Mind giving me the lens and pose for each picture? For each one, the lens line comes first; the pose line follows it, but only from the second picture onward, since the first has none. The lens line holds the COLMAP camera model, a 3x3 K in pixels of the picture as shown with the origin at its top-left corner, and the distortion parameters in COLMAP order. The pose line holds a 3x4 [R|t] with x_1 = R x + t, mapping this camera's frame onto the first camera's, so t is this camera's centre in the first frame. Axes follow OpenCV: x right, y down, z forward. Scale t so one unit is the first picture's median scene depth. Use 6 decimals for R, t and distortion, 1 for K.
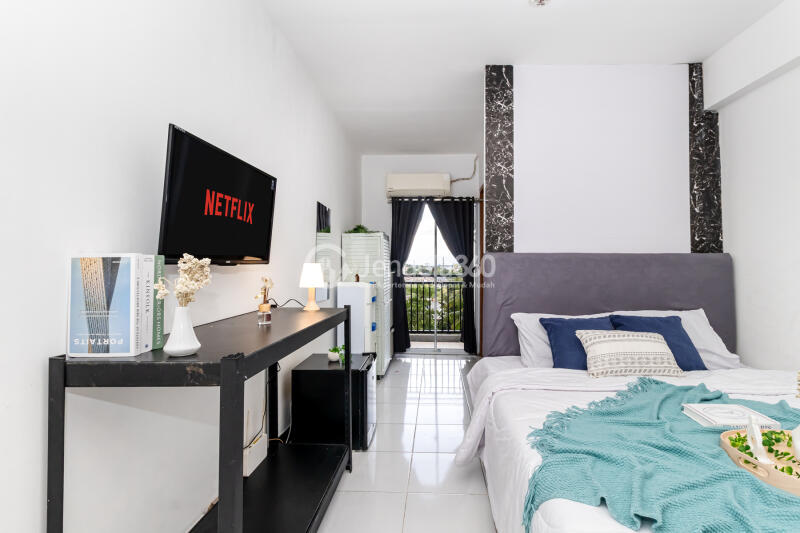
lens RADIAL K [[379.9, 0, 400.0], [0, 379.9, 266.5], [0, 0, 1]] dist [0.000186, 0.000194]
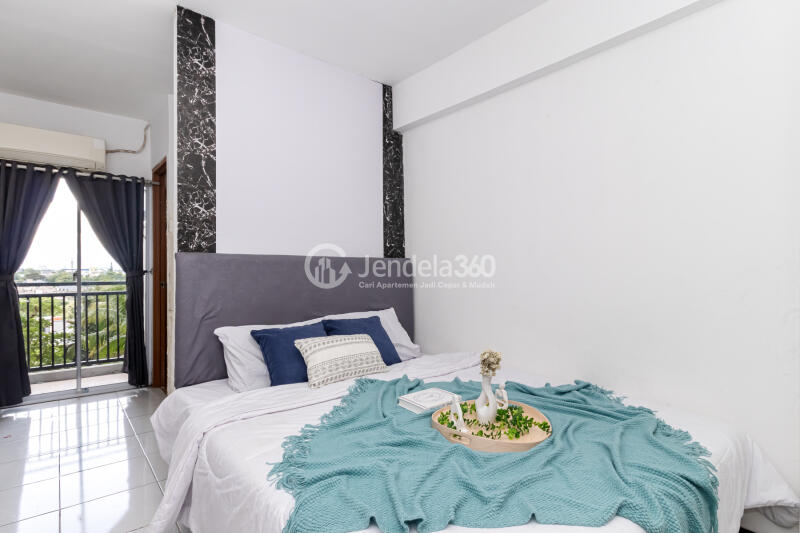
lens RADIAL K [[424.1, 0, 399.4], [0, 424.1, 275.4], [0, 0, 1]] dist [-0.001410, -0.000182]
pose [[0.715921, -0.010871, 0.698097, -0.060297], [0.002072, 0.999907, 0.013446, -0.000663], [-0.698178, -0.008180, 0.715877, 0.089455]]
